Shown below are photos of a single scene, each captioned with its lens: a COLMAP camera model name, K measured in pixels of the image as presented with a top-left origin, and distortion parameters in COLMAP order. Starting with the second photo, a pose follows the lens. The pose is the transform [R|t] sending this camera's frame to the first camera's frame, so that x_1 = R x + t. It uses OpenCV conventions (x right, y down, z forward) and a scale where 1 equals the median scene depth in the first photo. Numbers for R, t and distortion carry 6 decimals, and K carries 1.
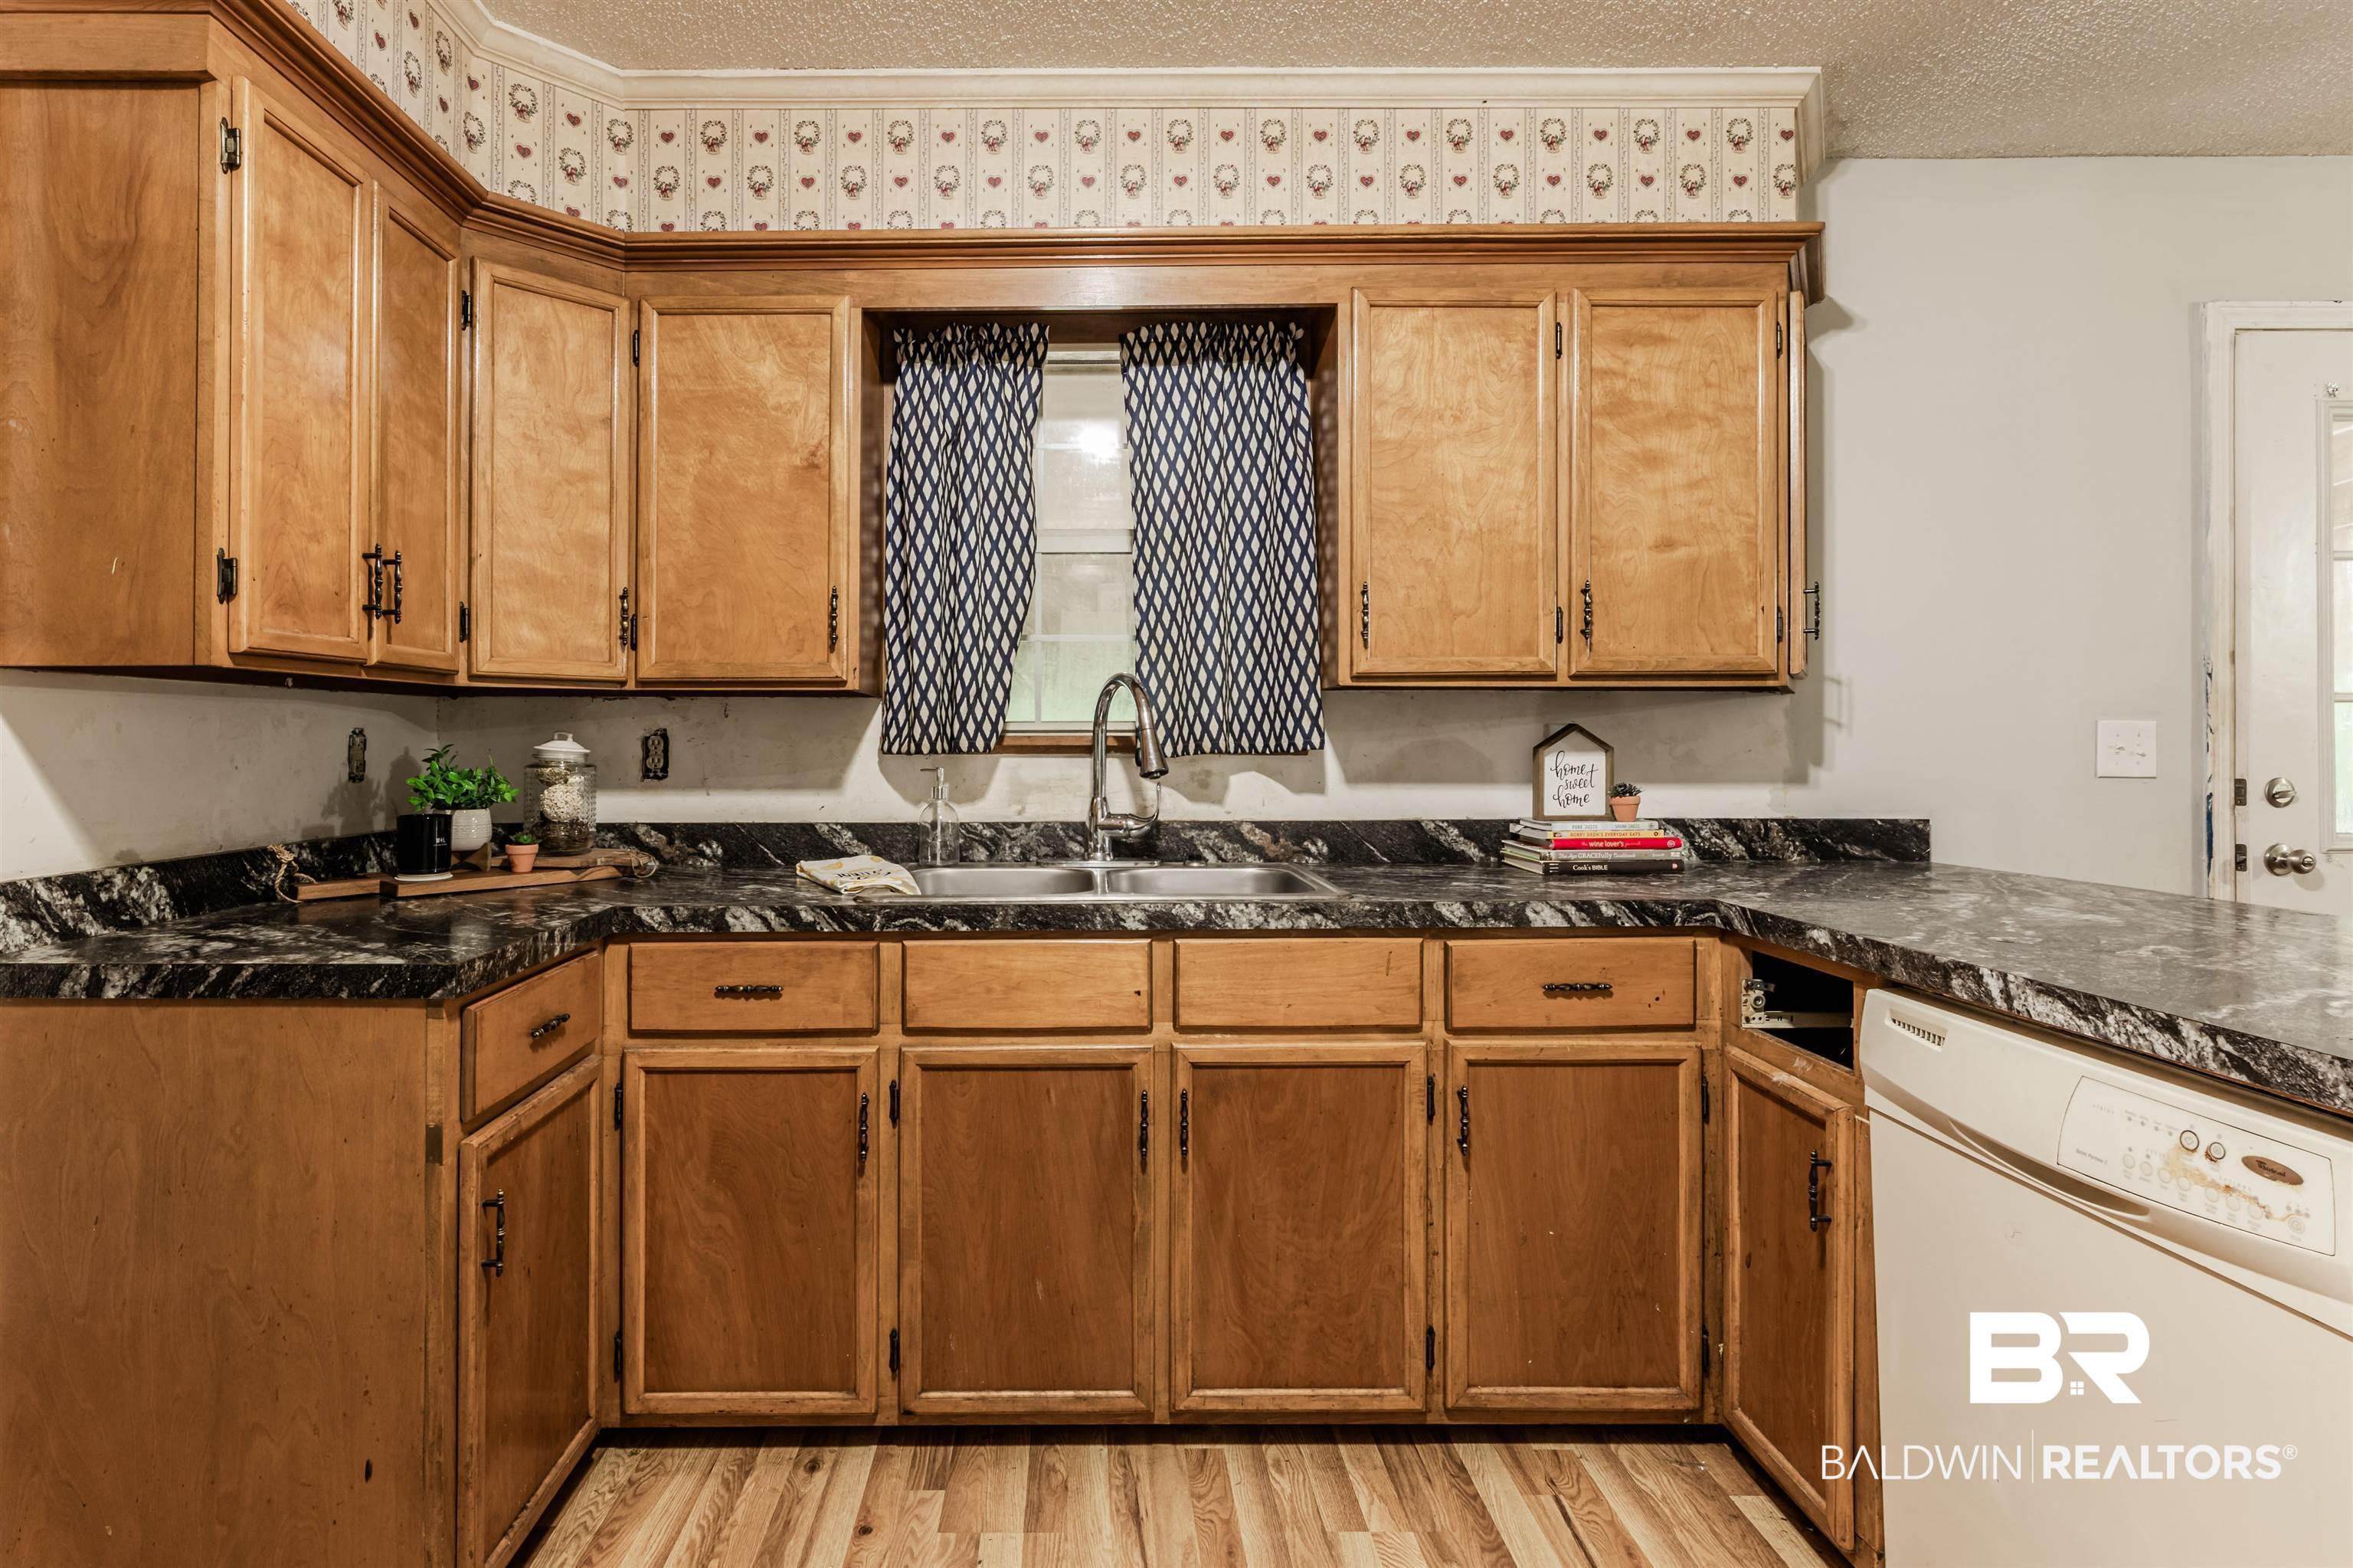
lens RADIAL K [[1181.3, 0, 1062.9], [0, 1181.3, 725.3], [0, 0, 1]] dist [-0.001600, 0.000388]
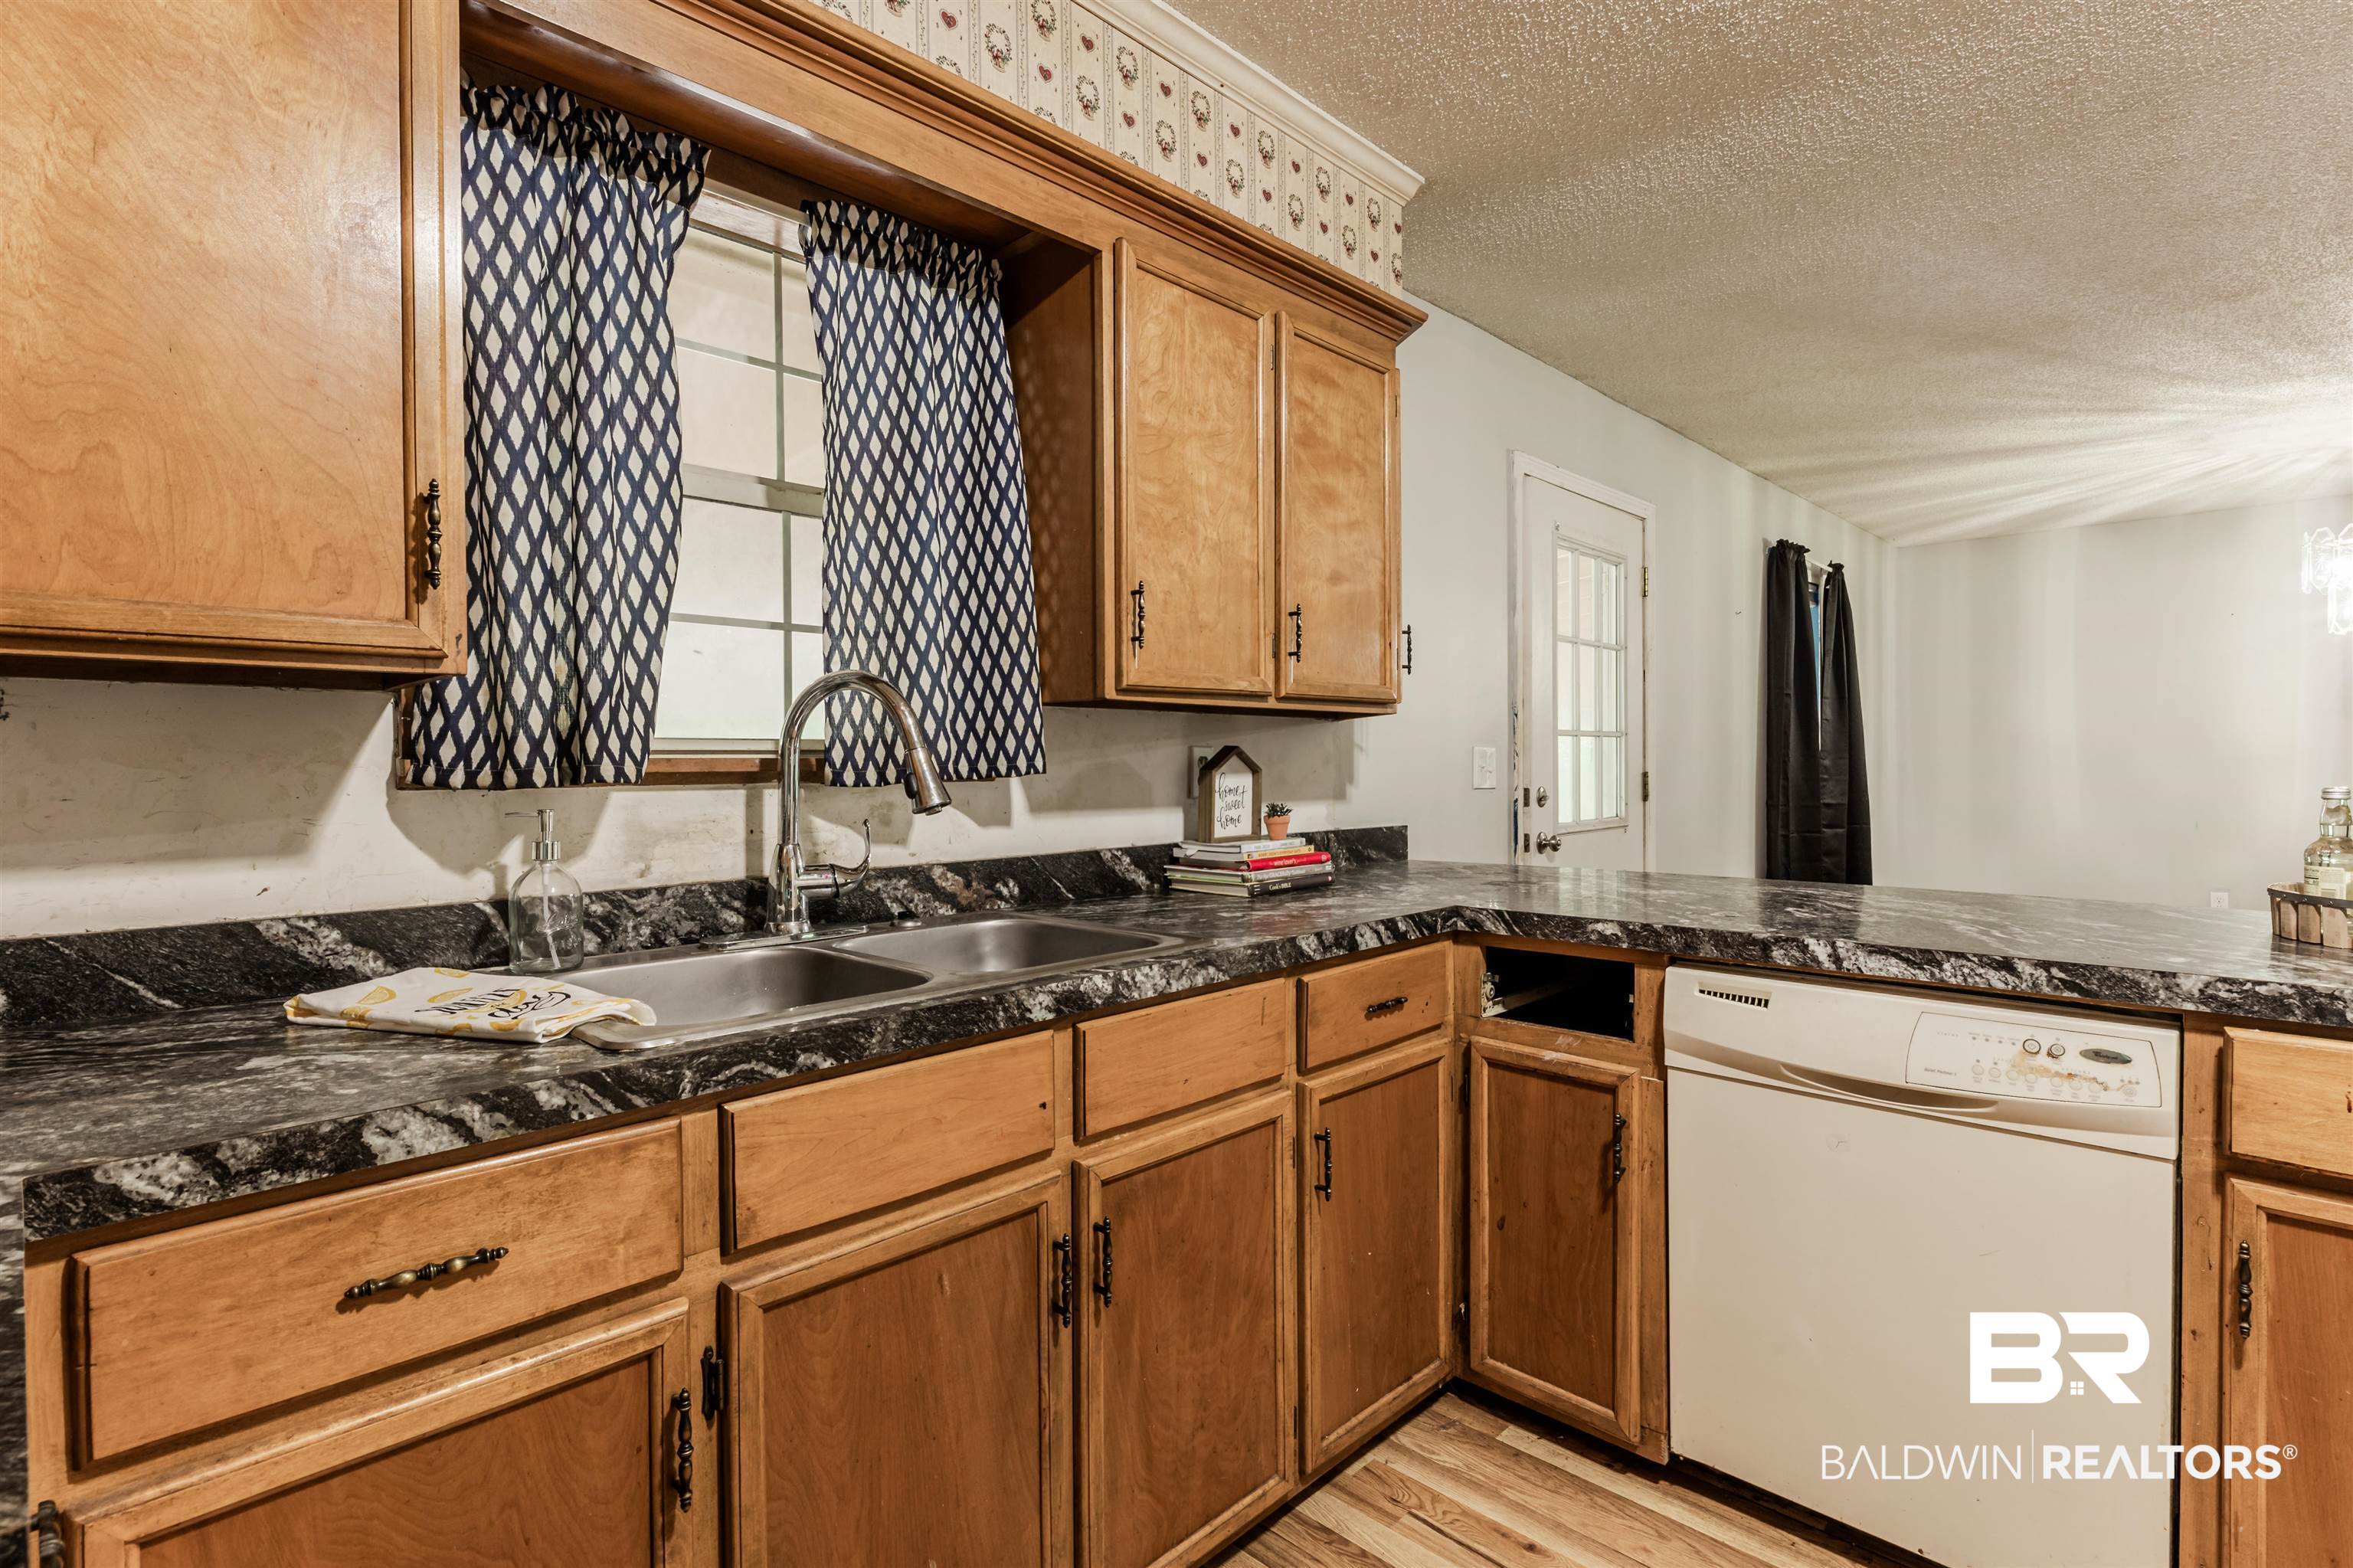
lens RADIAL K [[1143.5, 0, 1181.5], [0, 1143.5, 774.5], [0, 0, 1]] dist [-0.001750, 0.000855]
pose [[0.691096, -0.010346, 0.722689, -0.334330], [-0.002856, 0.999851, 0.017045, 0.007187], [-0.722757, -0.013844, 0.690964, 0.387011]]
